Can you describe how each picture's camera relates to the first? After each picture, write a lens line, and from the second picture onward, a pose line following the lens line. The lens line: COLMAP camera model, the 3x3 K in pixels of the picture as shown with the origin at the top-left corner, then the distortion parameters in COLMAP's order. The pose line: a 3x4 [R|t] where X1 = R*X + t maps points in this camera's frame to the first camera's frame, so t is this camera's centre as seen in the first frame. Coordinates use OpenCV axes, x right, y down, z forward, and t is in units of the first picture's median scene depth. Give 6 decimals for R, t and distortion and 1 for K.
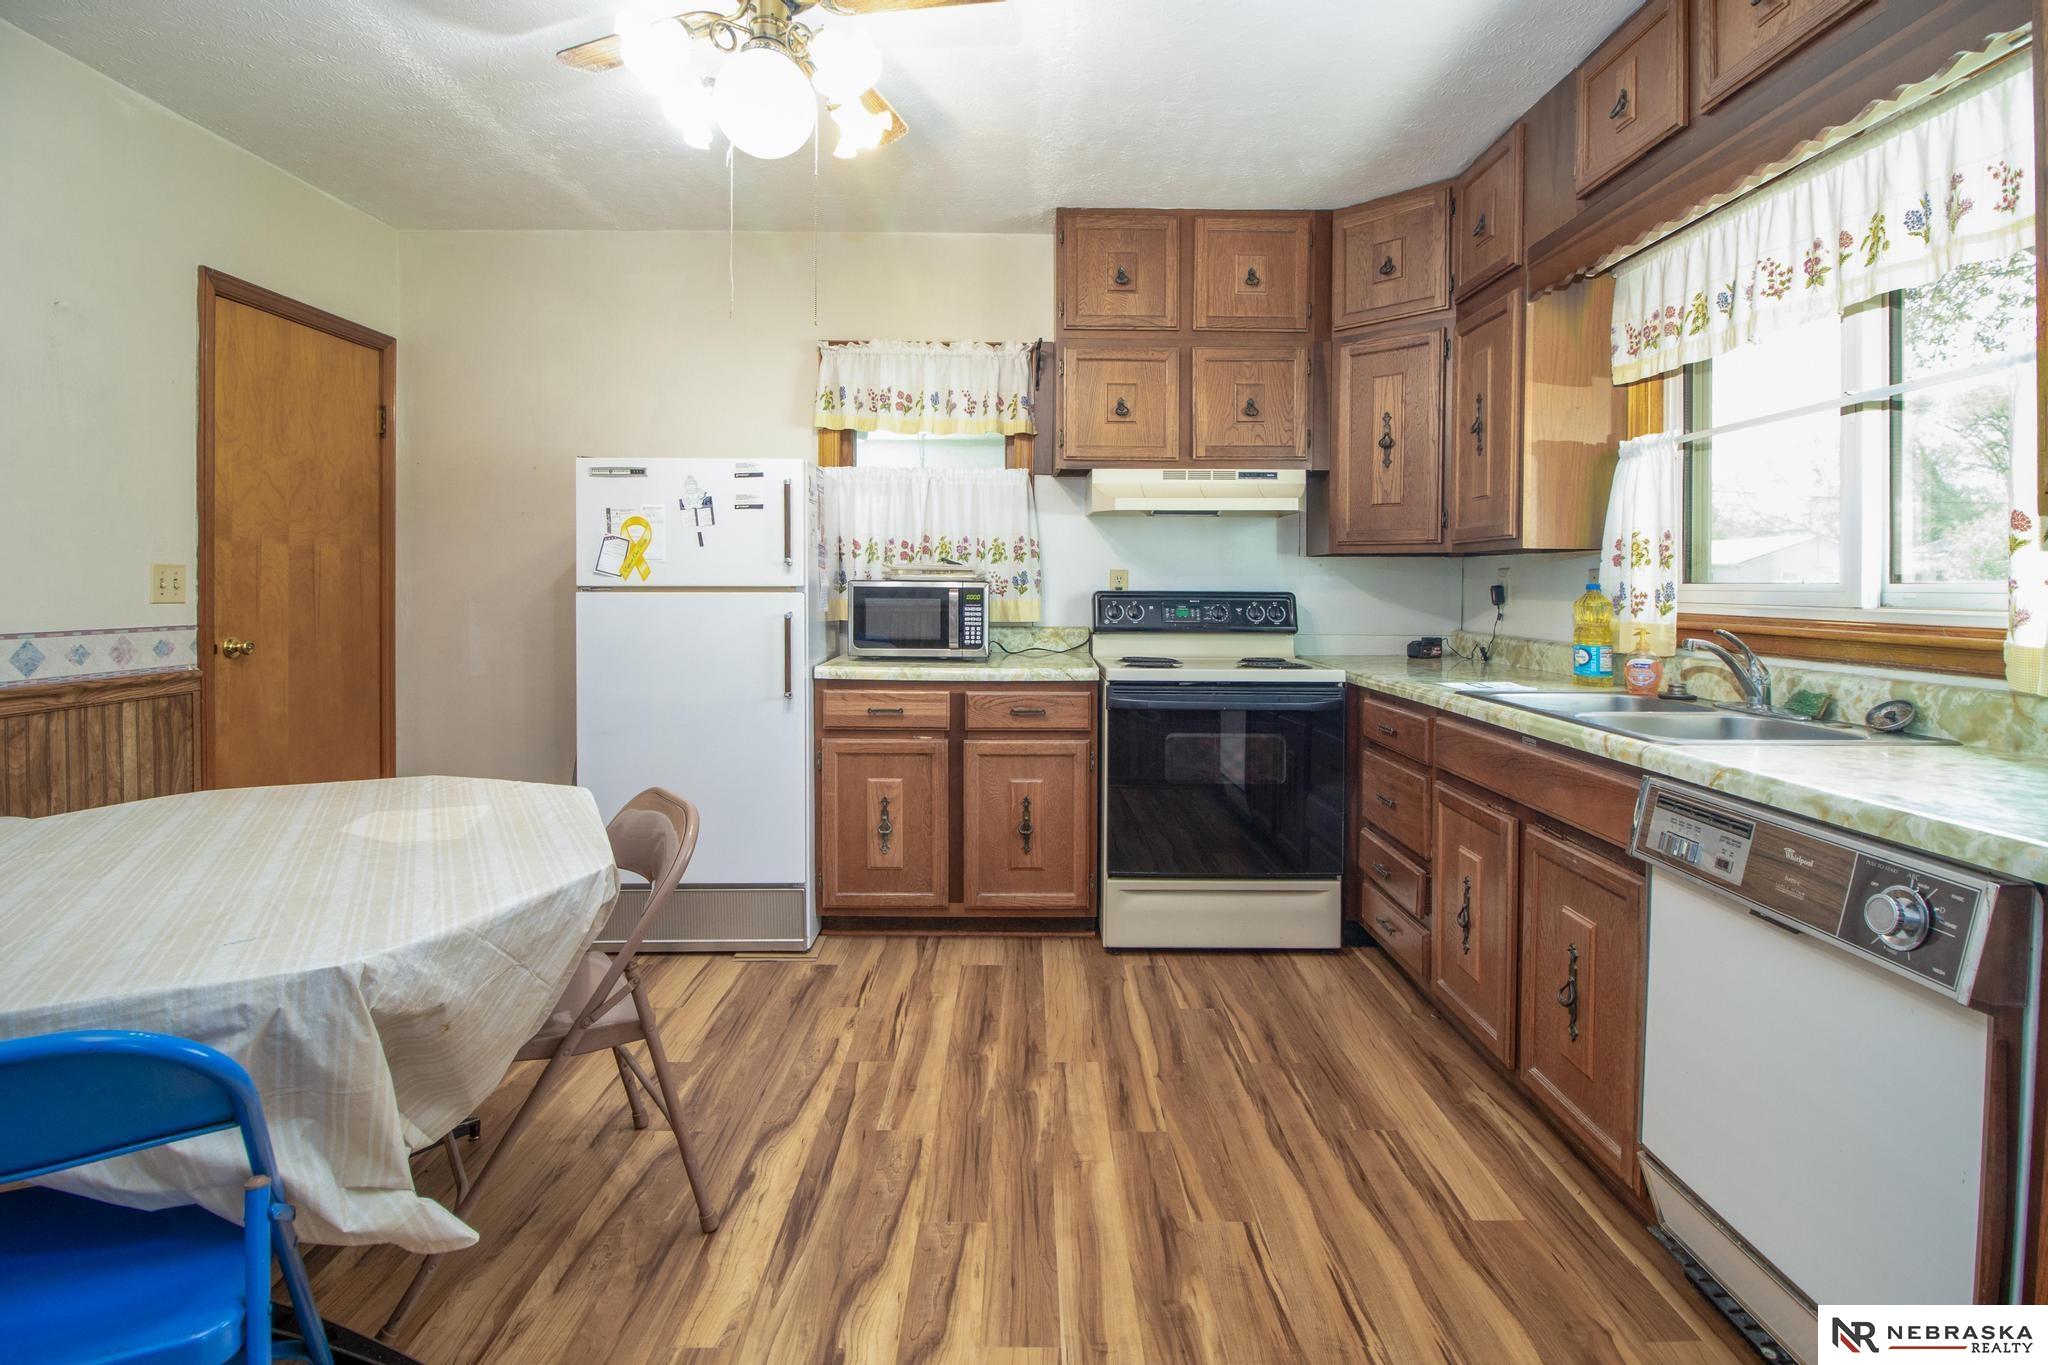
lens RADIAL K [[986.5, 0, 1030.3], [0, 986.5, 597.8], [0, 0, 1]] dist [-0.000006, -0.000002]
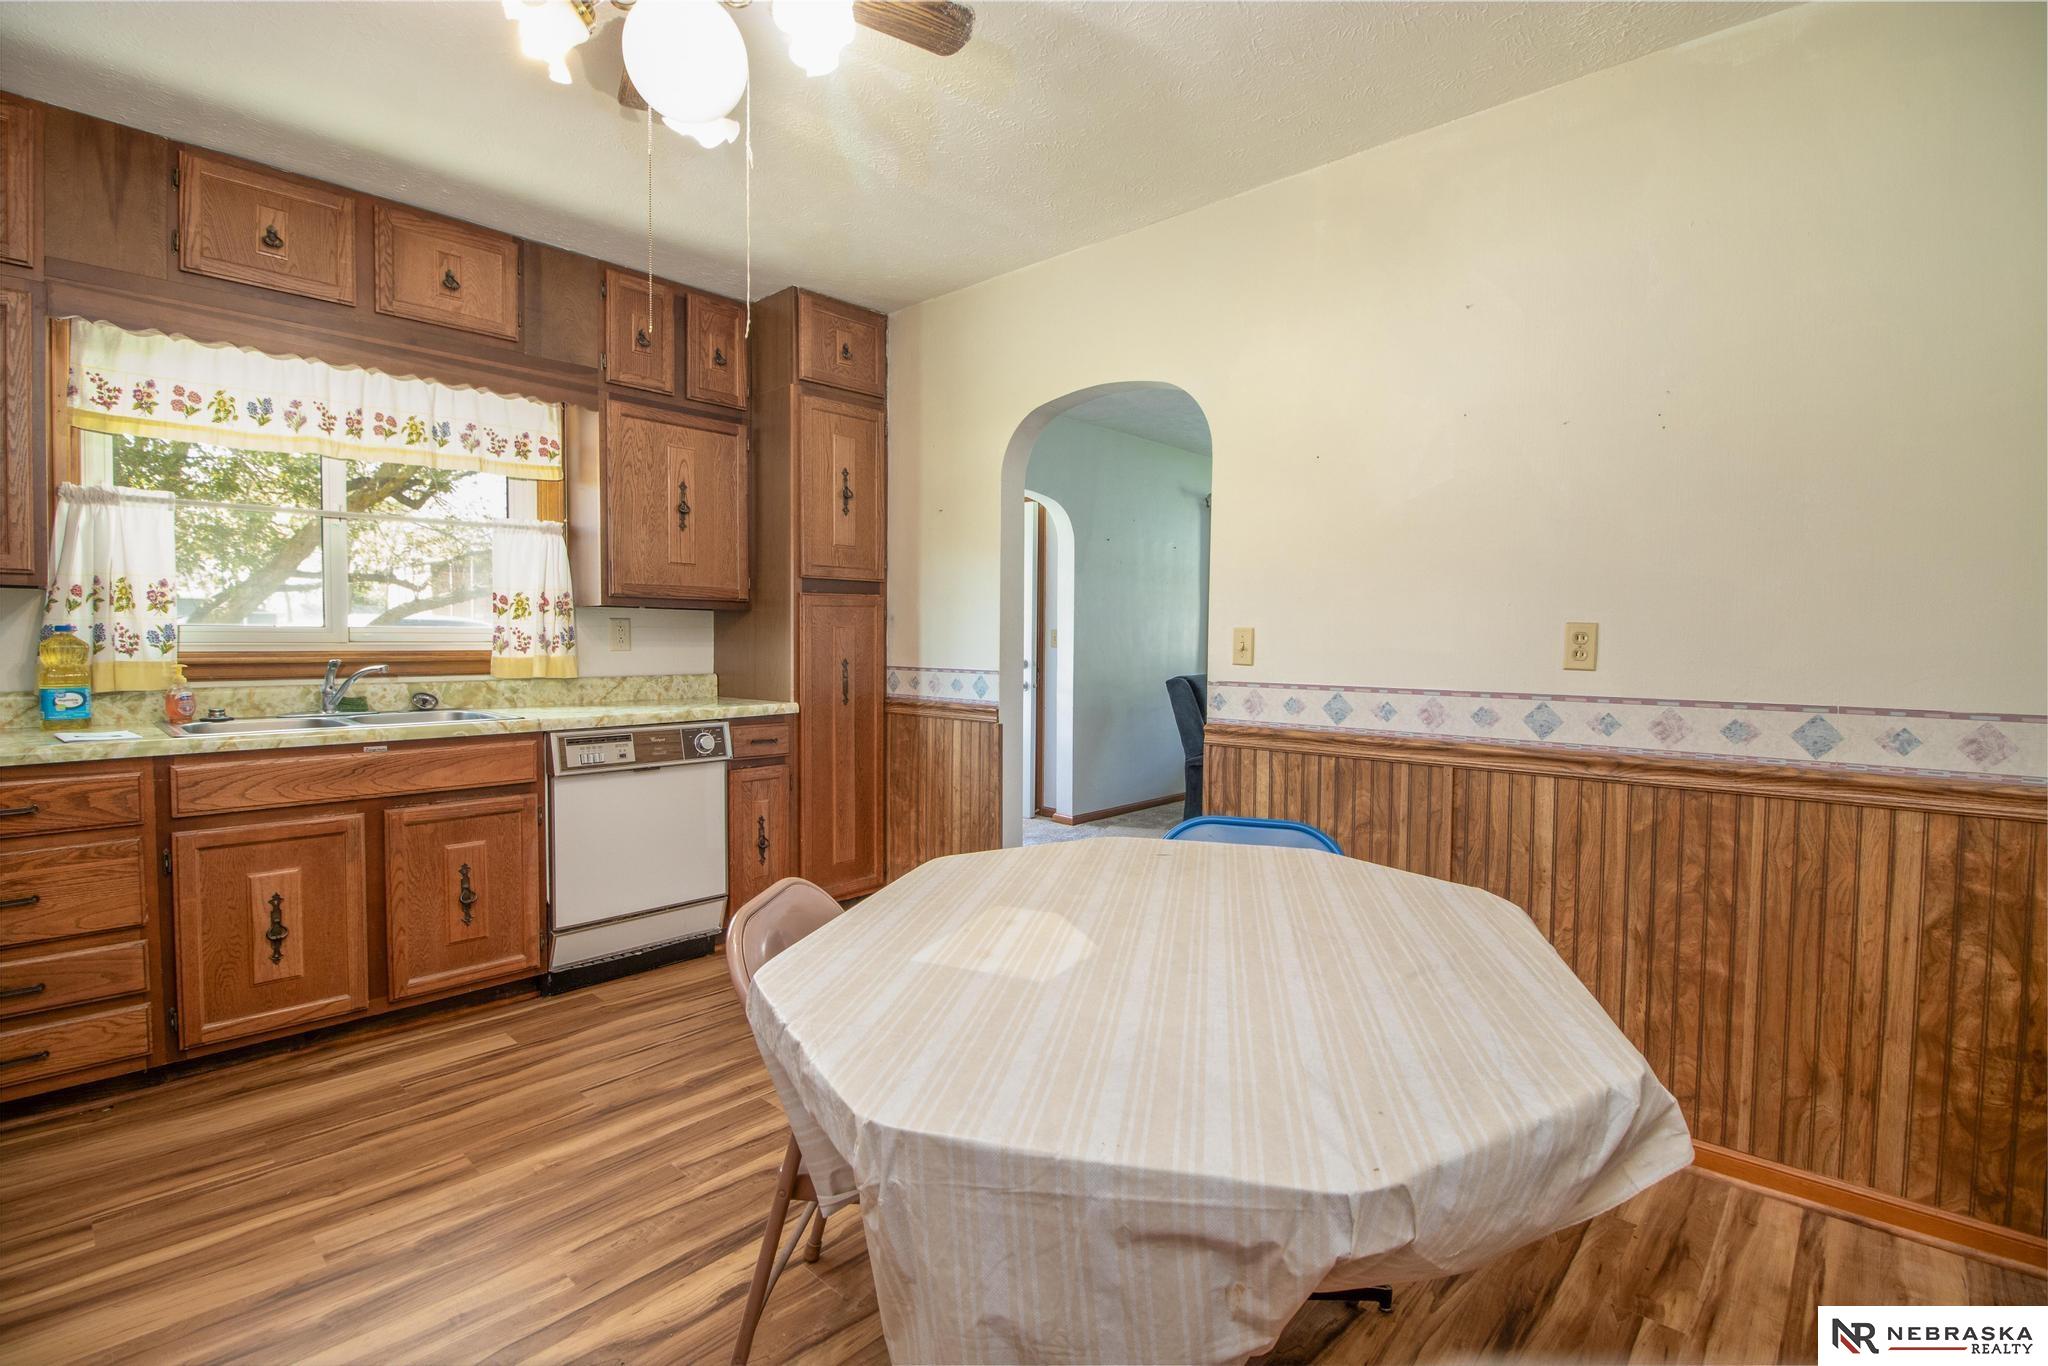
lens RADIAL K [[968.9, 0, 1024.0], [0, 968.9, 683.0], [0, 0, 1]] dist [-0.000358, 0.000134]
pose [[-0.733209, -0.041545, 0.678733, -1.071820], [-0.001842, 0.998250, 0.059112, -0.020341], [-0.680001, 0.042091, -0.732002, 1.459362]]
